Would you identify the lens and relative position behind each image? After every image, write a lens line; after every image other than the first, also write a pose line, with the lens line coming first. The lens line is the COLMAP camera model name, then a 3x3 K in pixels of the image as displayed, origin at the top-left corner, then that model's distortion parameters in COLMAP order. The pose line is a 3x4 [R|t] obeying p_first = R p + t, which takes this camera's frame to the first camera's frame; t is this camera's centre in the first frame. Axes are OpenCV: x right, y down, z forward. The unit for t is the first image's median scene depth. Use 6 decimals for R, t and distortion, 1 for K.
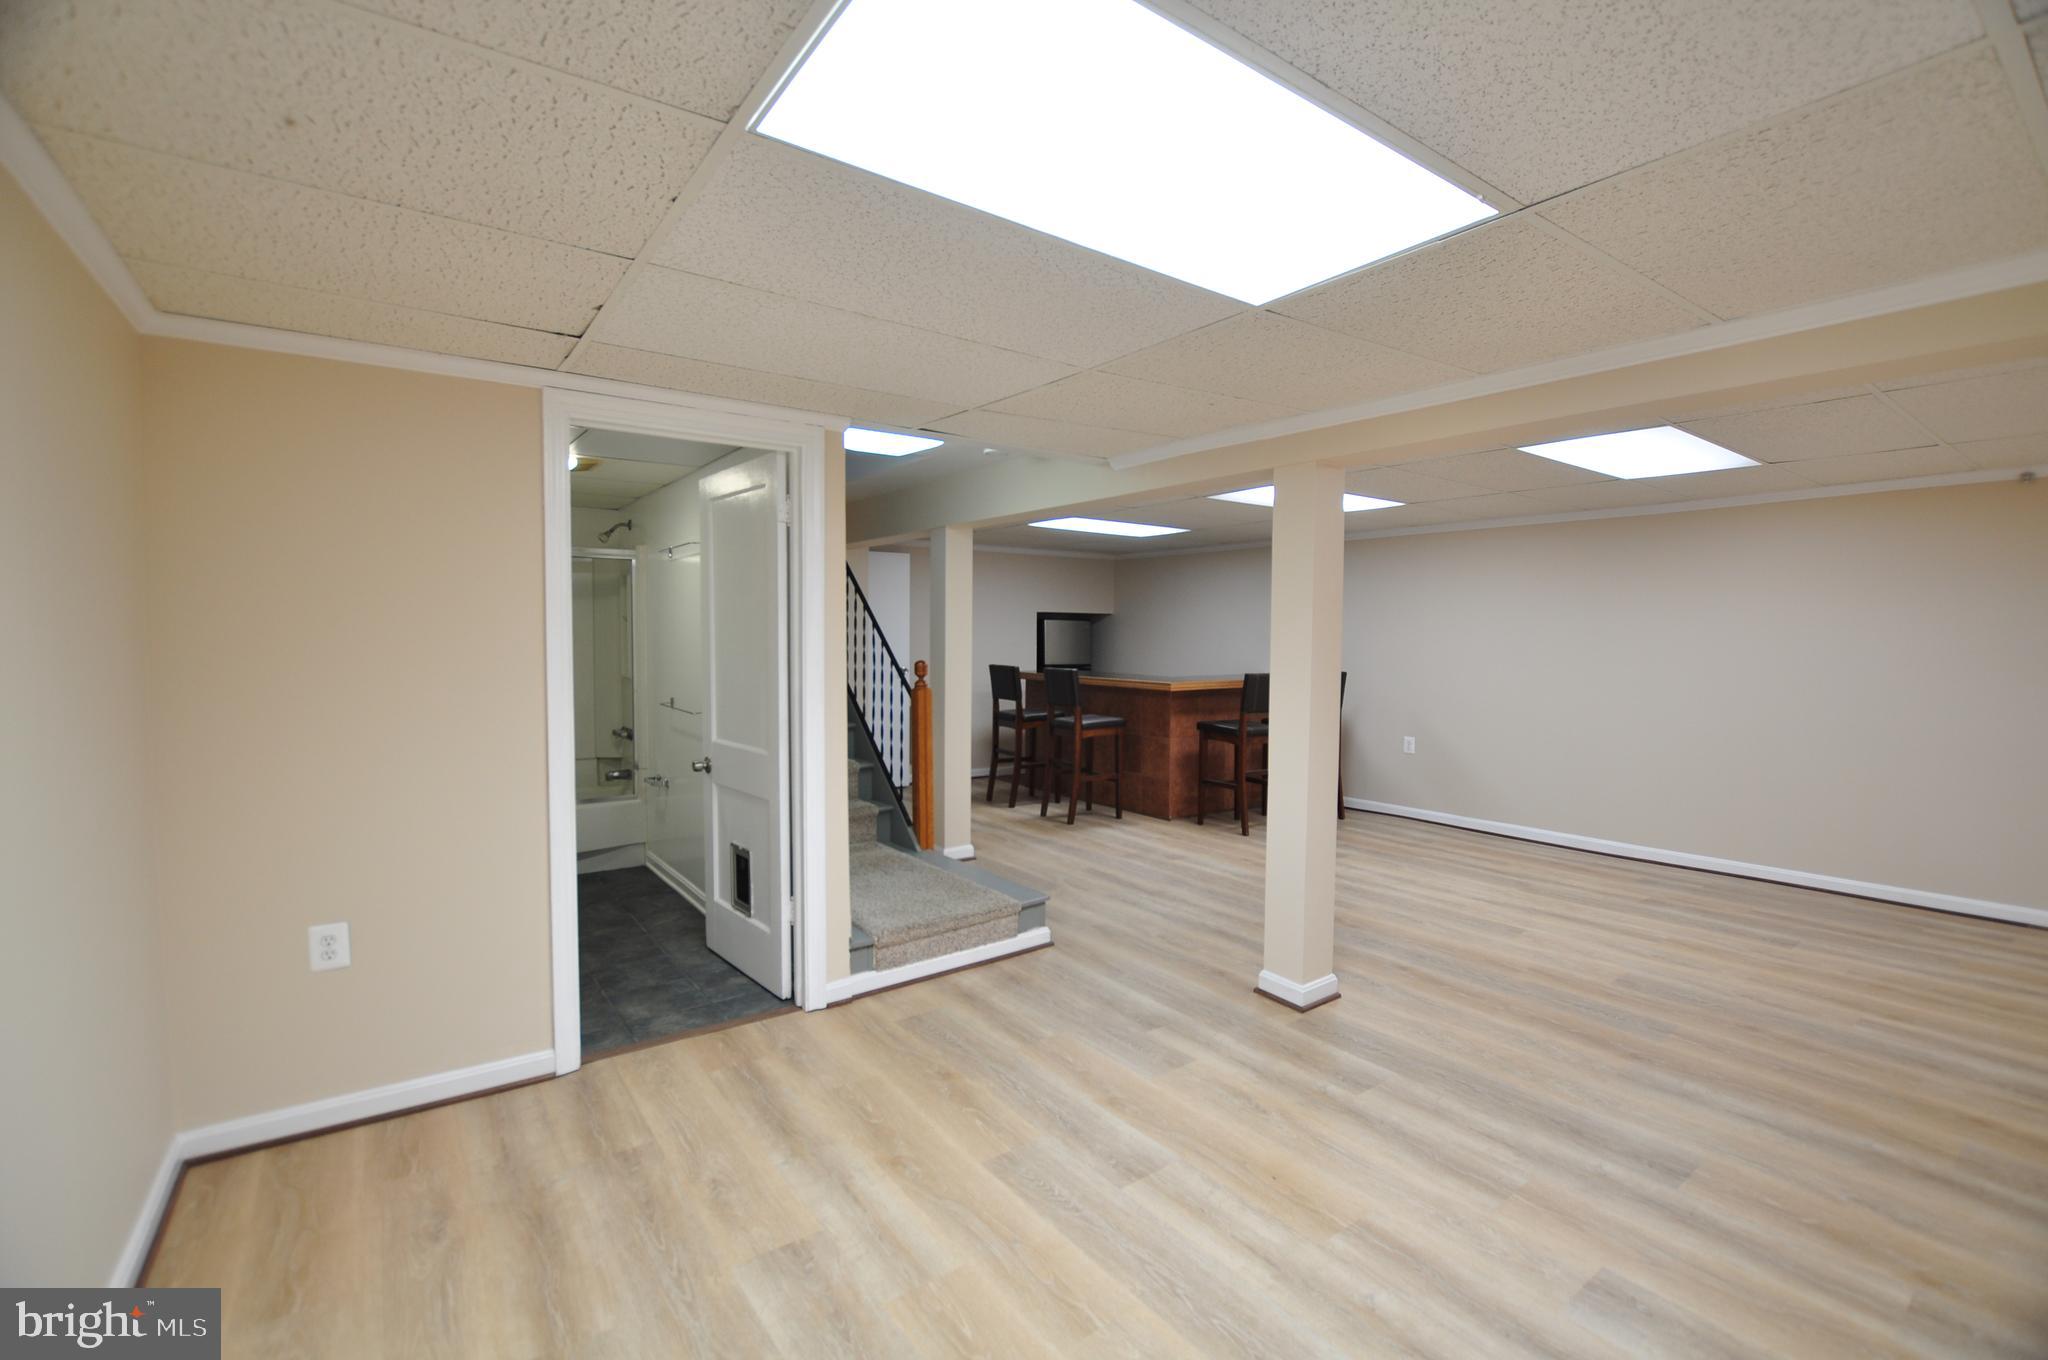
lens RADIAL K [[908.6, 0, 1038.3], [0, 908.6, 678.1], [0, 0, 1]] dist [-0.023392, 0.000719]
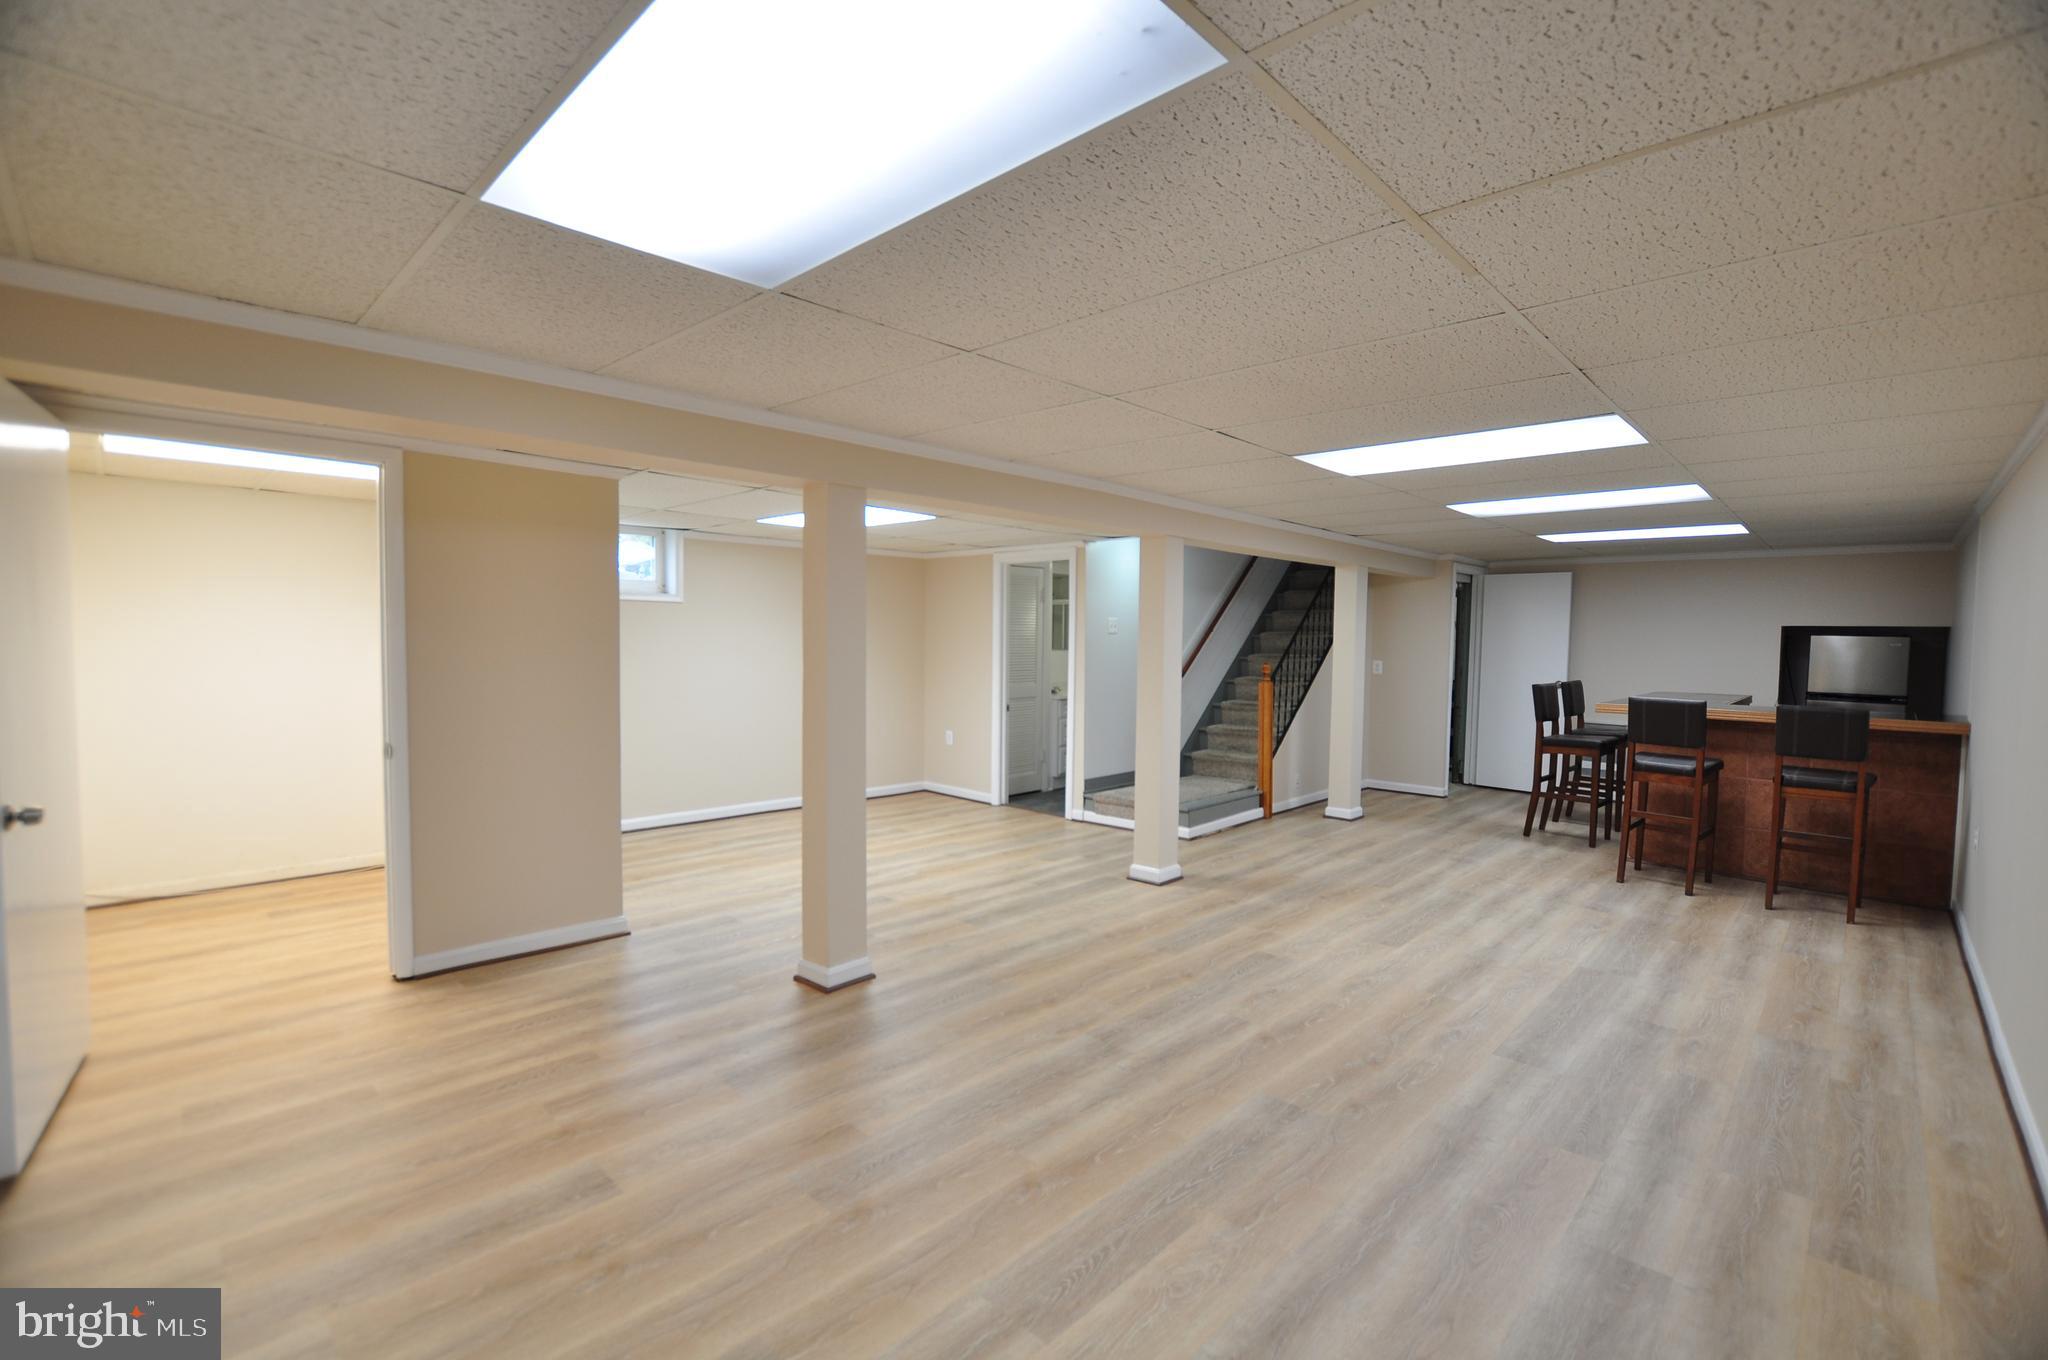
lens RADIAL K [[908.6, 0, 1038.3], [0, 908.6, 678.1], [0, 0, 1]] dist [-0.023392, 0.000719]
pose [[0.172959, 0.044408, -0.983927, 1.784568], [-0.059256, 0.997643, 0.034611, -0.038127], [0.983145, 0.052318, 0.175183, 0.511542]]
